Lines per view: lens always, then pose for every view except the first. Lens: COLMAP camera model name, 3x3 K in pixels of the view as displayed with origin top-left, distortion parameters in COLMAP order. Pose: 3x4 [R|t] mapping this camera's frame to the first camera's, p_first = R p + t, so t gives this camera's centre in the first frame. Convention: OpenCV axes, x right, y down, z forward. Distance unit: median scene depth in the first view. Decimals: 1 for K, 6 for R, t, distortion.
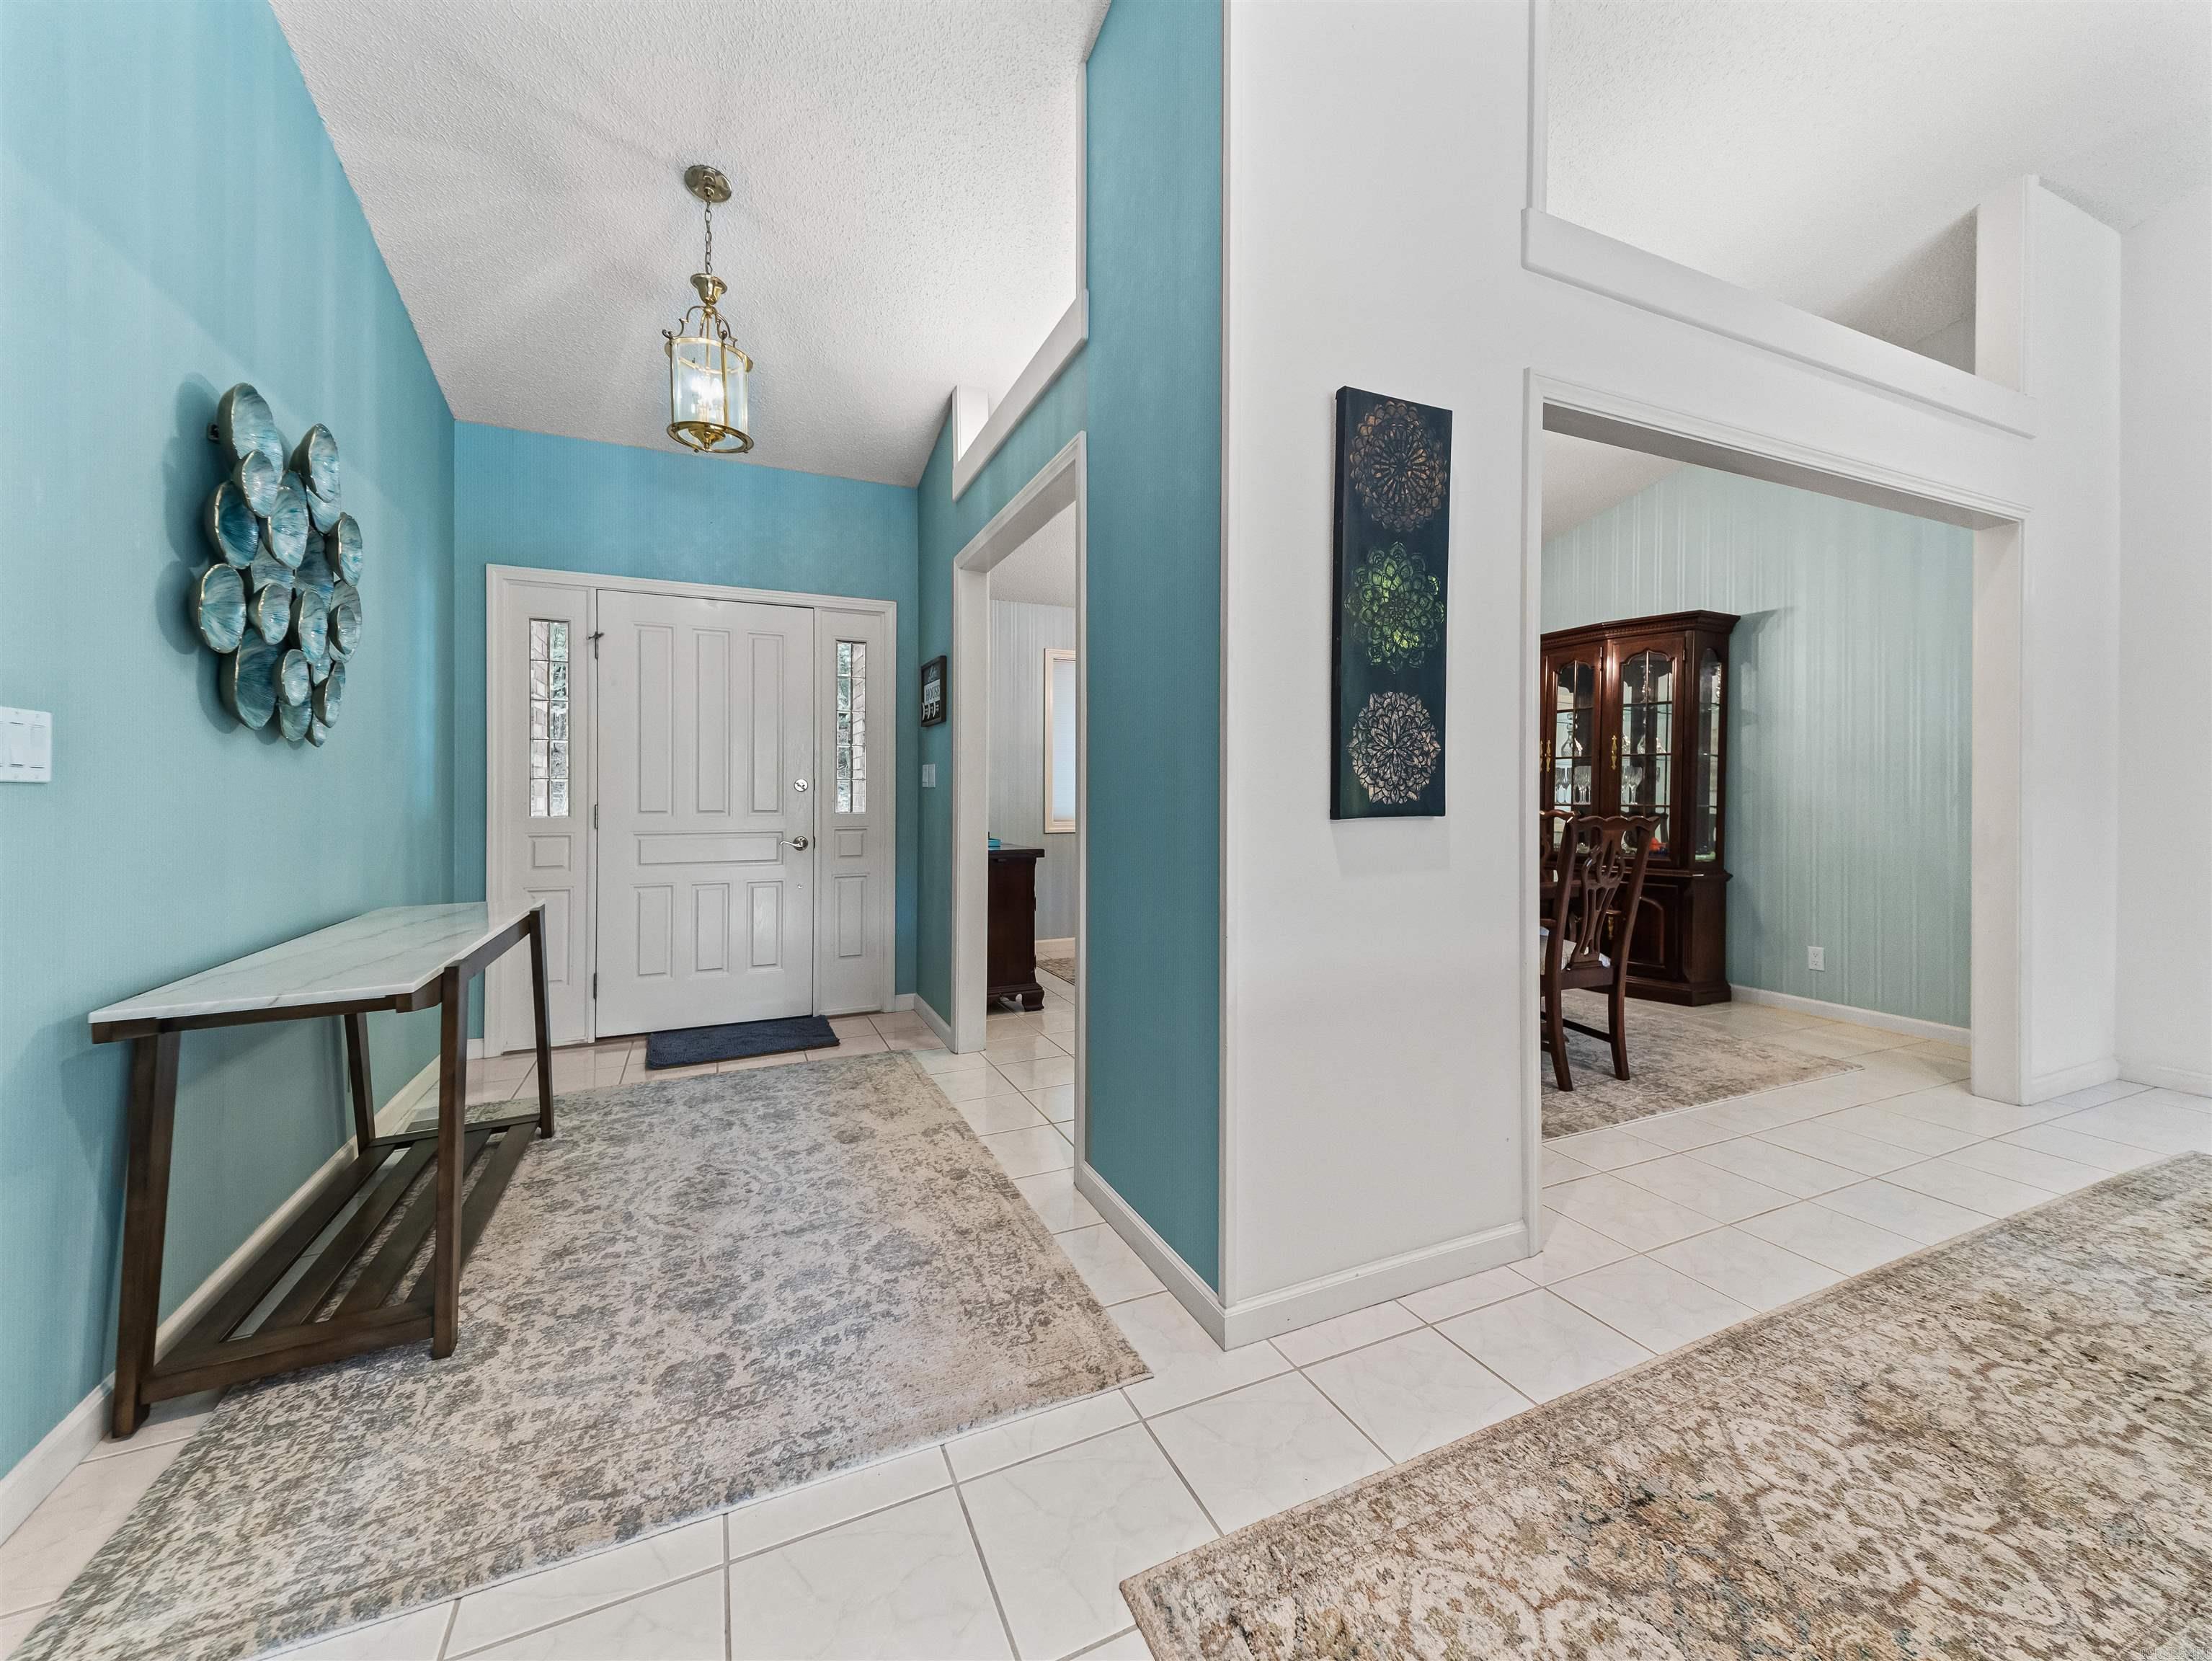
lens RADIAL K [[855.8, 0, 1128.0], [0, 855.8, 790.4], [0, 0, 1]] dist [0.027635, -0.008651]
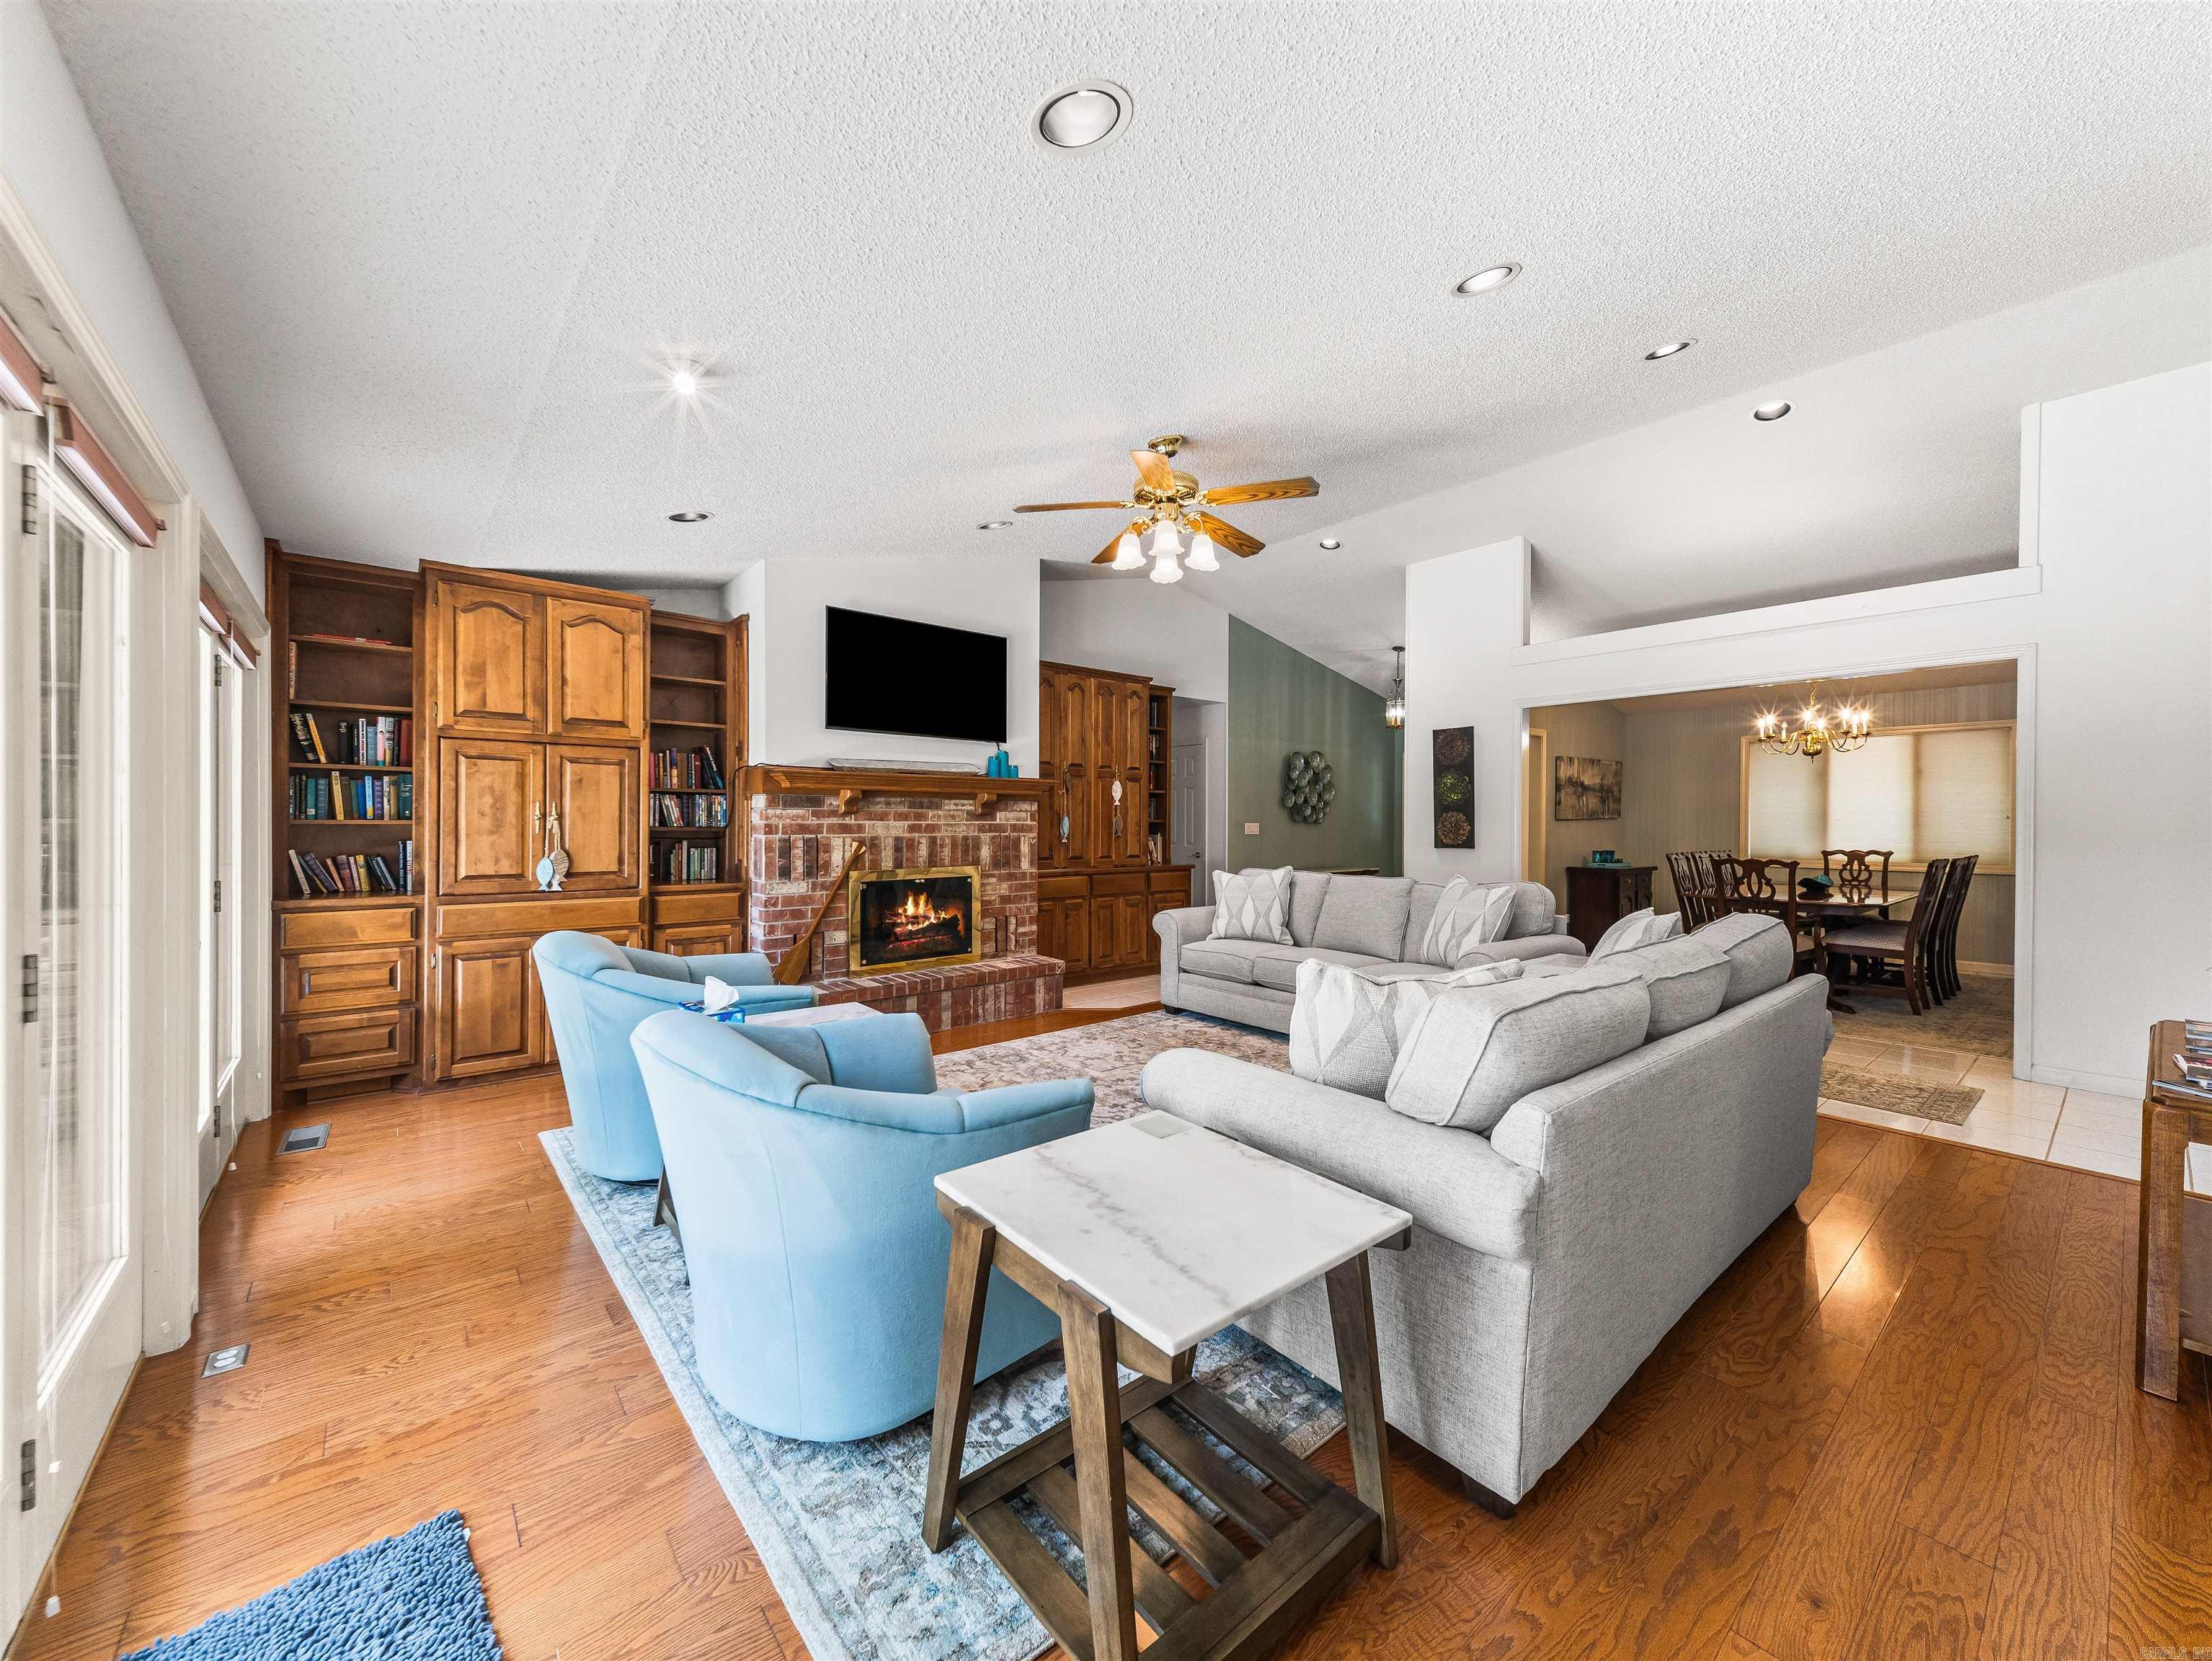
lens RADIAL K [[855.8, 0, 1106.5], [0, 855.8, 827.8], [0, 0, 1]] dist [0.027635, -0.008651]
pose [[0.263490, 0.006618, -0.964640, 3.265621], [0.000130, 0.999976, 0.006896, -0.075262], [0.964662, -0.001943, 0.263483, -1.242994]]
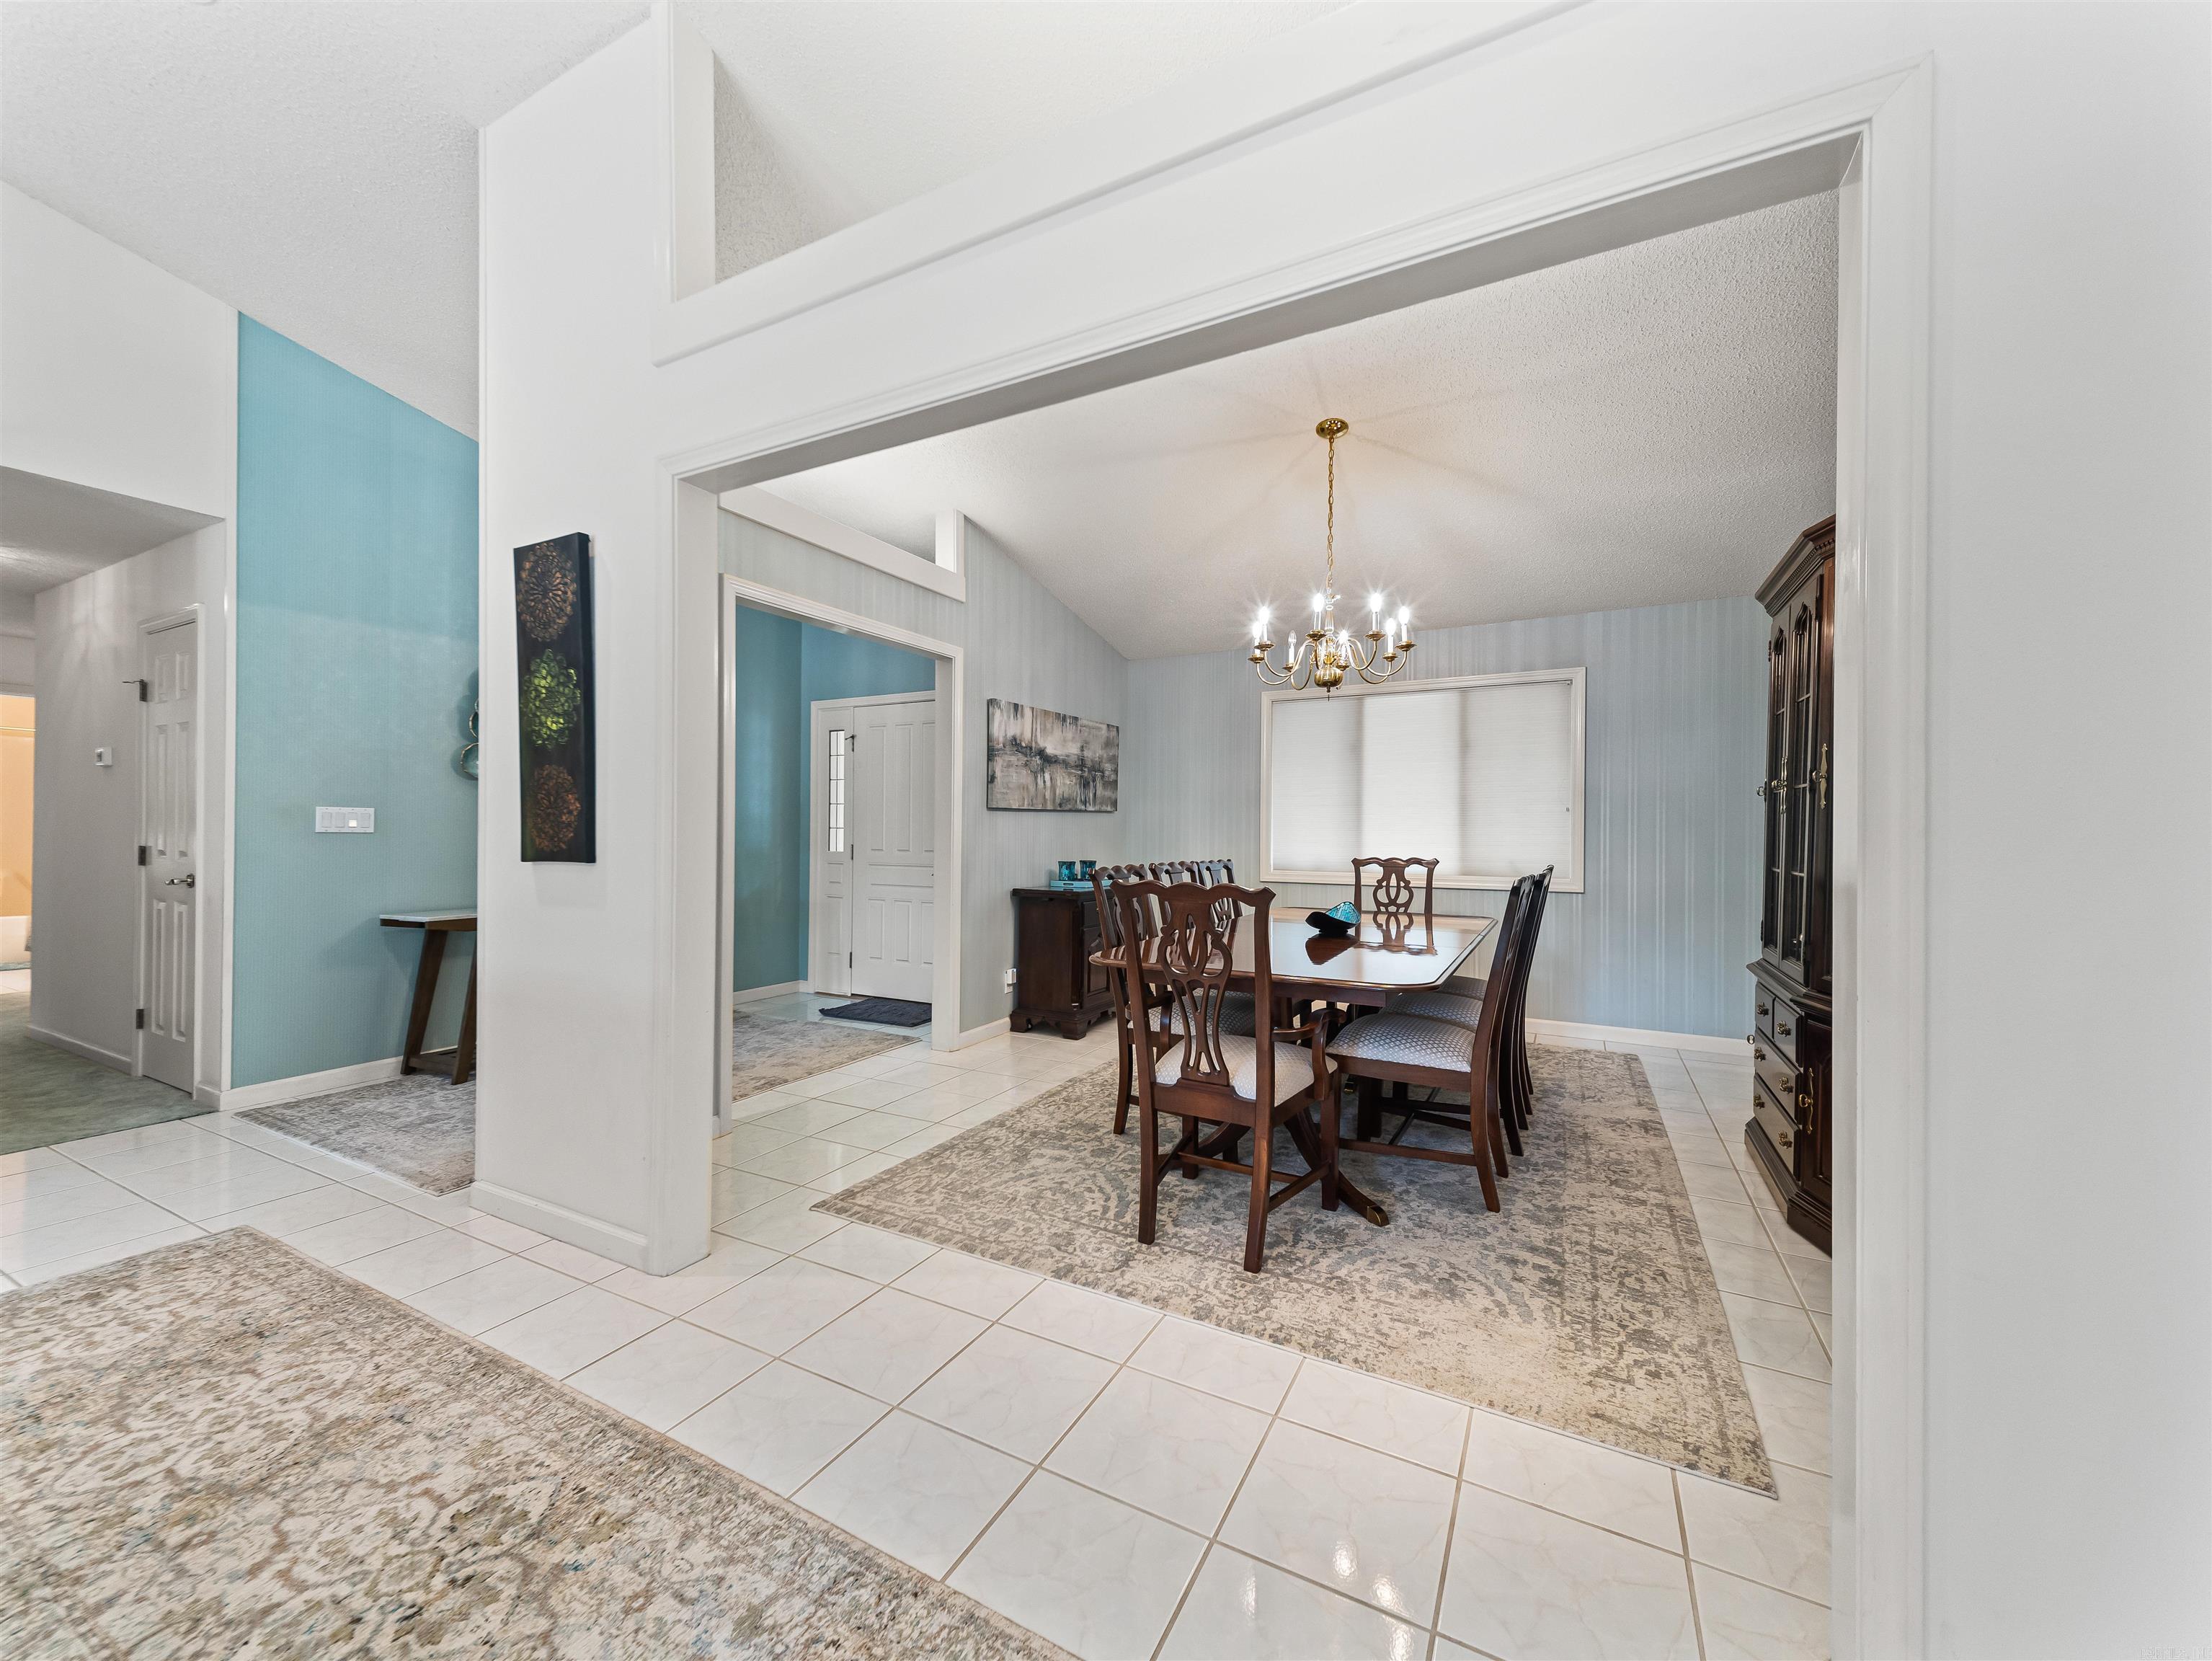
lens RADIAL K [[855.8, 0, 1108.9], [0, 855.8, 825.1], [0, 0, 1]] dist [0.027635, -0.008651]
pose [[0.607357, -0.003112, -0.794423, 1.853575], [-0.005470, 0.999952, -0.008099, -0.018073], [0.794410, 0.009264, 0.607311, 0.879063]]
